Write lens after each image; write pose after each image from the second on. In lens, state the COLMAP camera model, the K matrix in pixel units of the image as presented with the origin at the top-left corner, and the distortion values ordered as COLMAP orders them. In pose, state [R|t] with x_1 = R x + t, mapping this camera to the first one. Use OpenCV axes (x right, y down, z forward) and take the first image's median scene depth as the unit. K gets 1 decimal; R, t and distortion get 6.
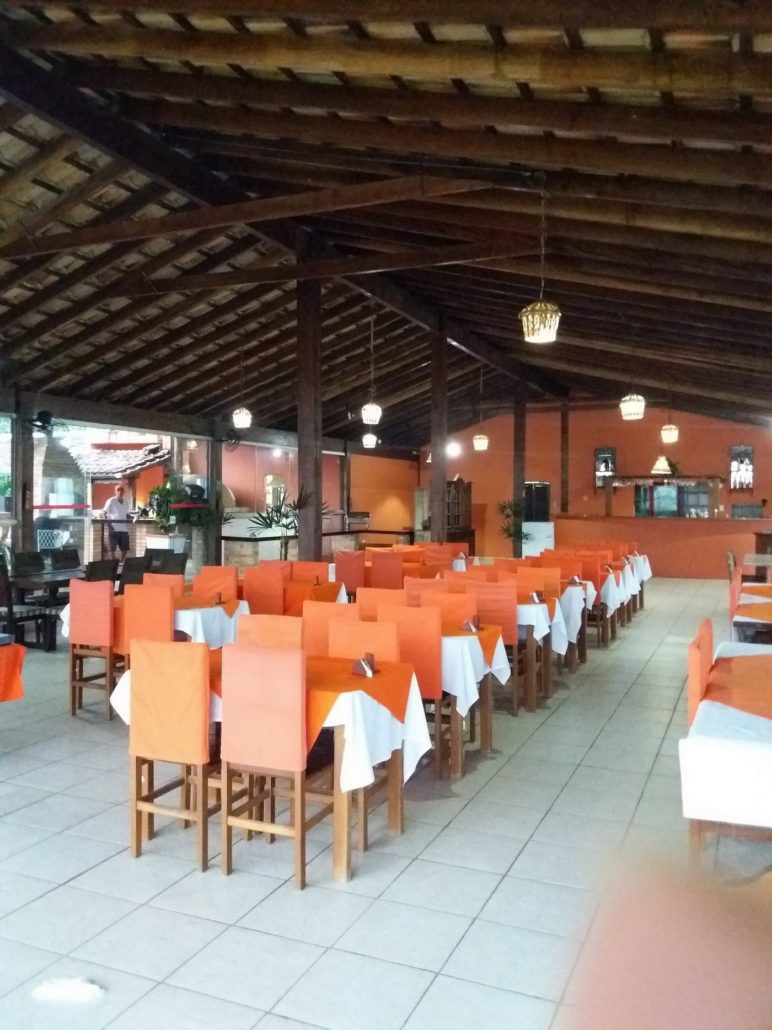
lens RADIAL K [[839.7, 0, 386.0], [0, 839.7, 515.0], [0, 0, 1]] dist [-0.001675, -0.009755]
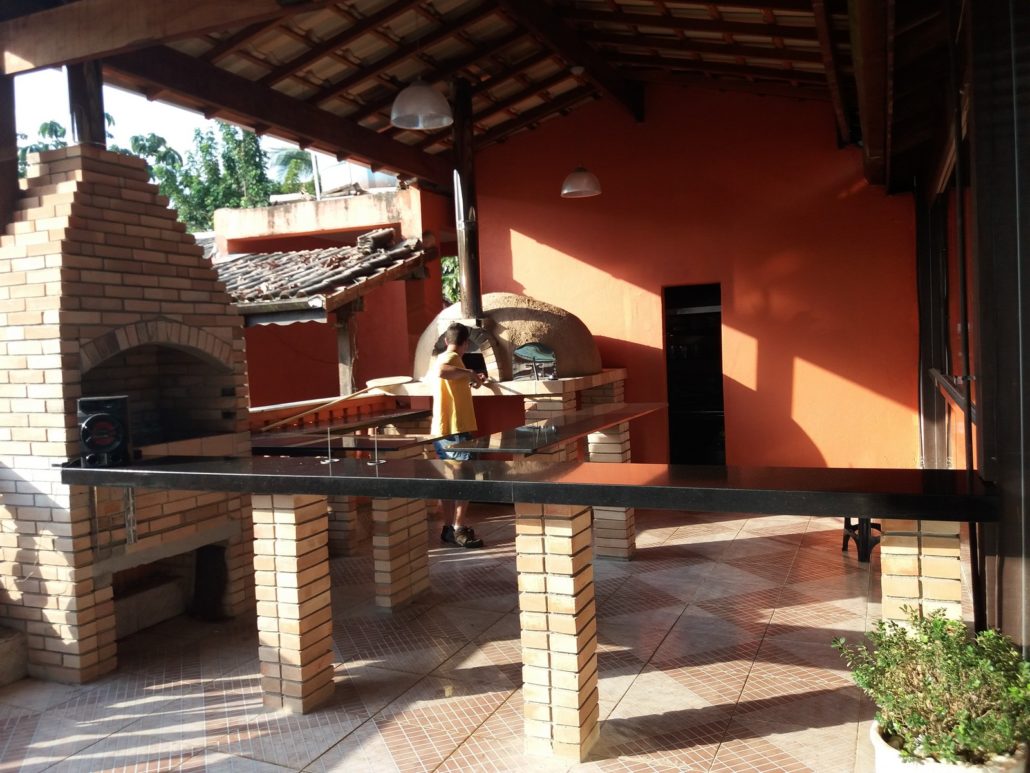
lens RADIAL K [[835.3, 0, 515.0], [0, 835.3, 386.5], [0, 0, 1]] dist [0.017993, -0.001276]
pose [[0.998854, -0.047808, 0.002222, -0.218652], [0.047703, 0.998269, 0.034410, -0.016619], [-0.003863, -0.034264, 0.999405, 0.589192]]
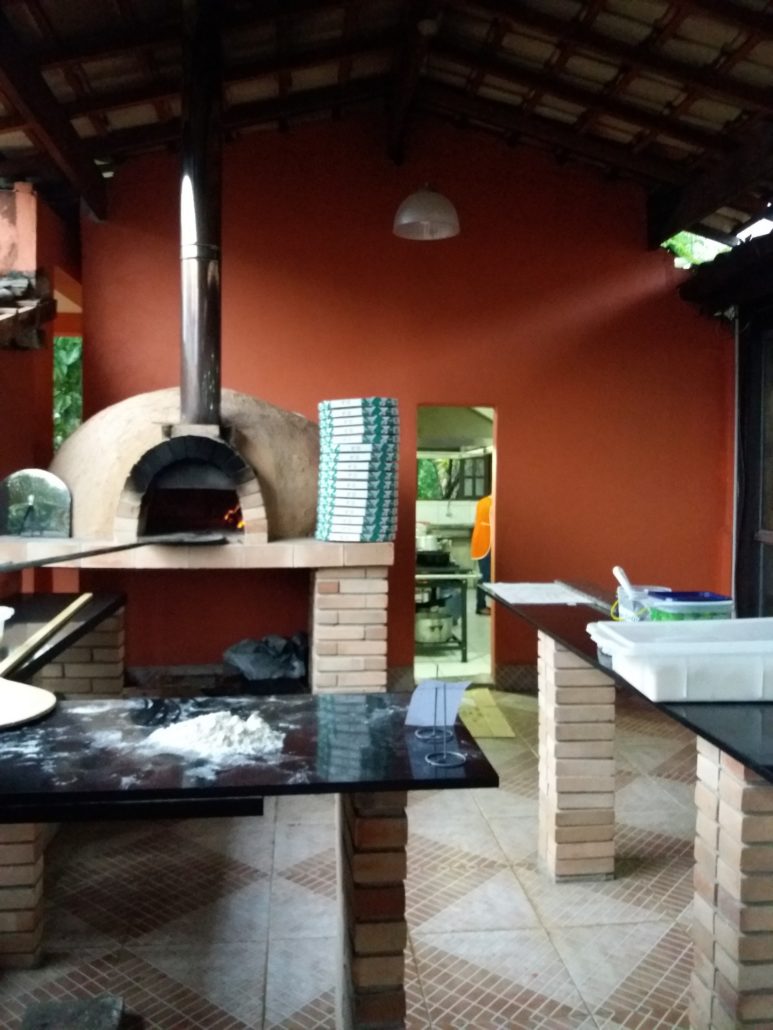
lens RADIAL K [[835.3, 0, 387.4], [0, 835.3, 487.1], [0, 0, 1]] dist [0.017993, -0.001276]
pose [[0.863770, -0.004341, 0.503868, -0.295786], [0.003992, 0.999990, 0.001772, -0.019632], [-0.503871, 0.000481, 0.863779, 0.755614]]
